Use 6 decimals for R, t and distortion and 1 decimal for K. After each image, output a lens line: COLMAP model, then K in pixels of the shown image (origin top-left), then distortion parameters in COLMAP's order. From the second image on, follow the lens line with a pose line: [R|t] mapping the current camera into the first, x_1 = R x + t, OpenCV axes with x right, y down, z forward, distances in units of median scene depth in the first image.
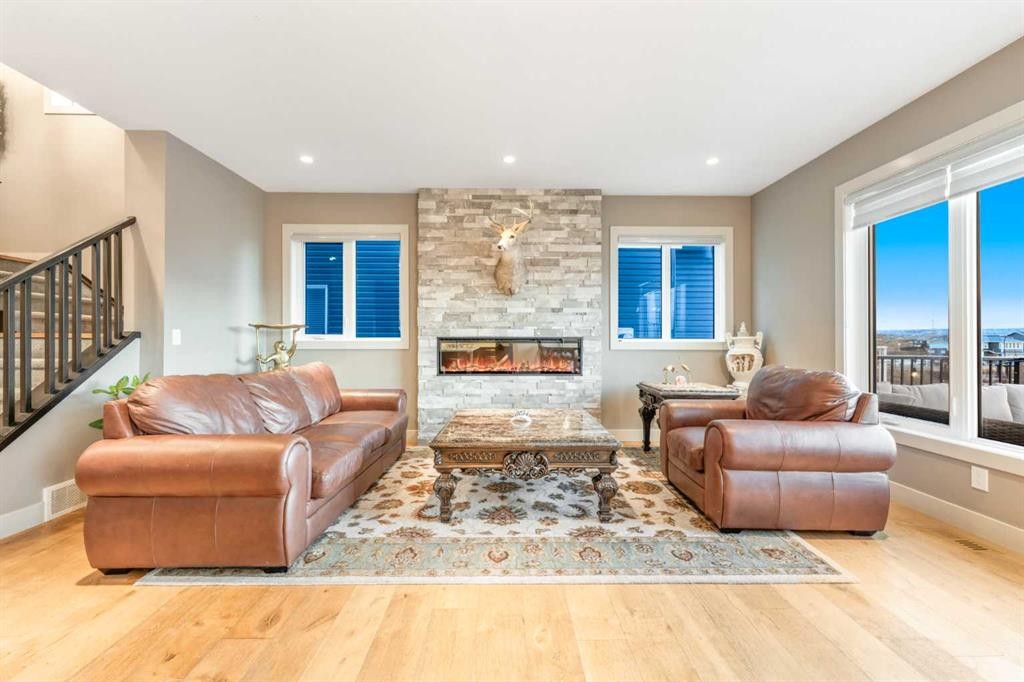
lens RADIAL K [[410.5, 0, 510.6], [0, 410.5, 337.5], [0, 0, 1]] dist [0.000548, -0.001186]
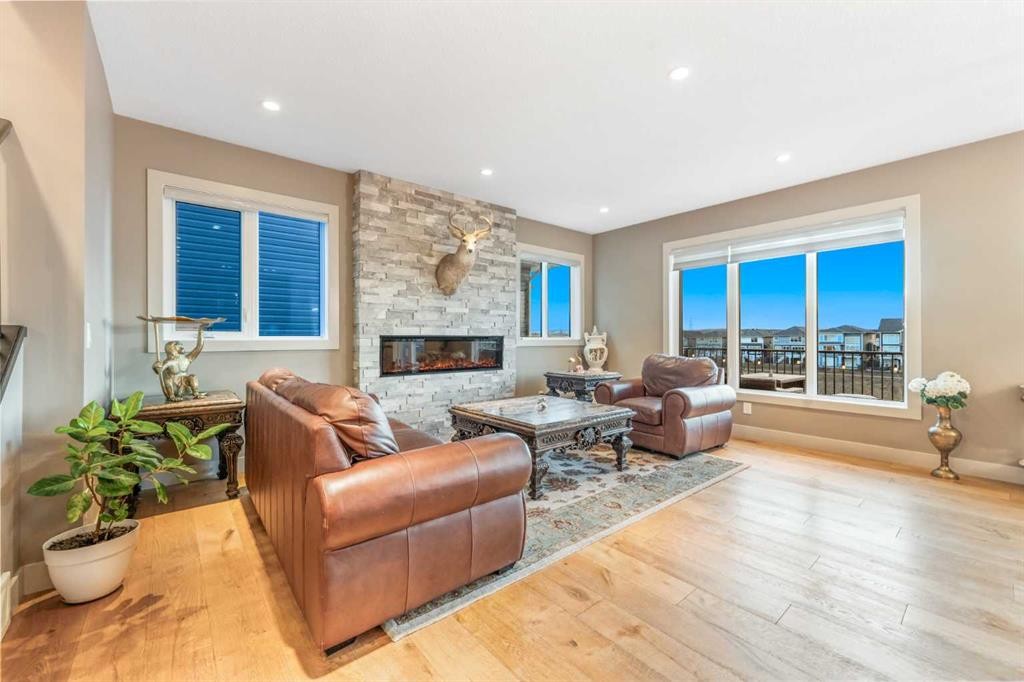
lens RADIAL K [[410.5, 0, 510.8], [0, 410.5, 336.8], [0, 0, 1]] dist [0.000548, -0.001186]
pose [[0.777183, 0.000409, 0.629275, -0.532386], [-0.003334, 0.999988, 0.003468, -0.002269], [-0.629266, -0.004794, 0.777175, 0.095640]]
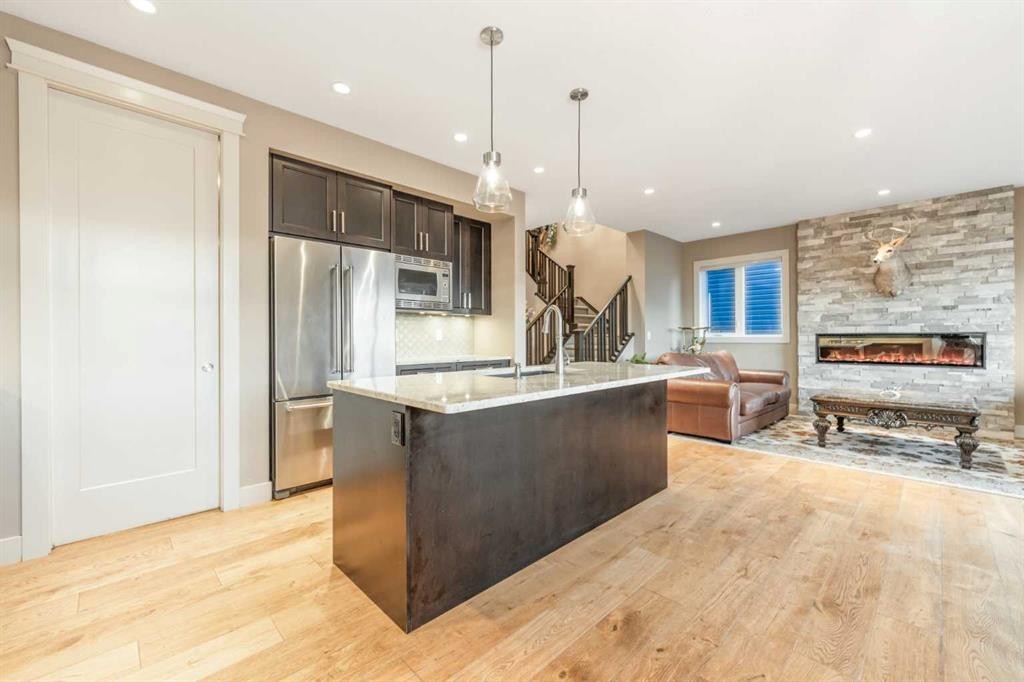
lens RADIAL K [[410.5, 0, 516.1], [0, 410.5, 337.5], [0, 0, 1]] dist [0.000548, -0.001186]
pose [[0.689370, -0.004269, -0.724397, 0.107606], [0.010481, 0.999937, 0.004082, -0.004028], [0.724334, -0.010407, 0.689371, -0.576502]]
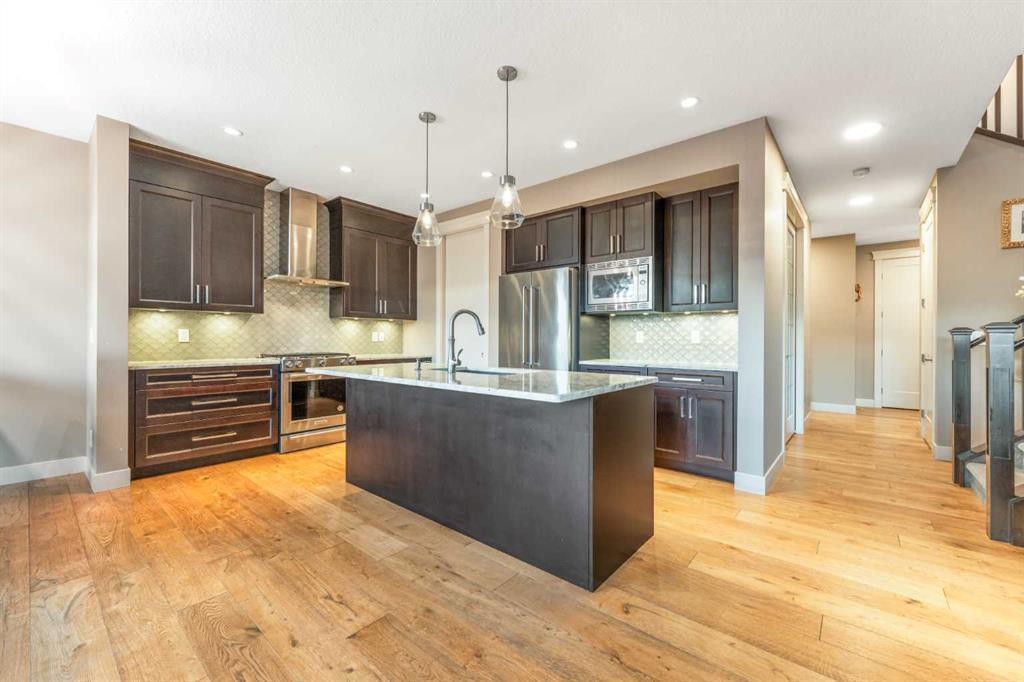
lens RADIAL K [[410.5, 0, 512.3], [0, 410.5, 339.9], [0, 0, 1]] dist [0.000548, -0.001186]
pose [[-0.655598, -0.004327, -0.755097, 0.145469], [0.000623, 0.999980, -0.006272, 0.003210], [0.755110, -0.004582, -0.655583, 0.297301]]
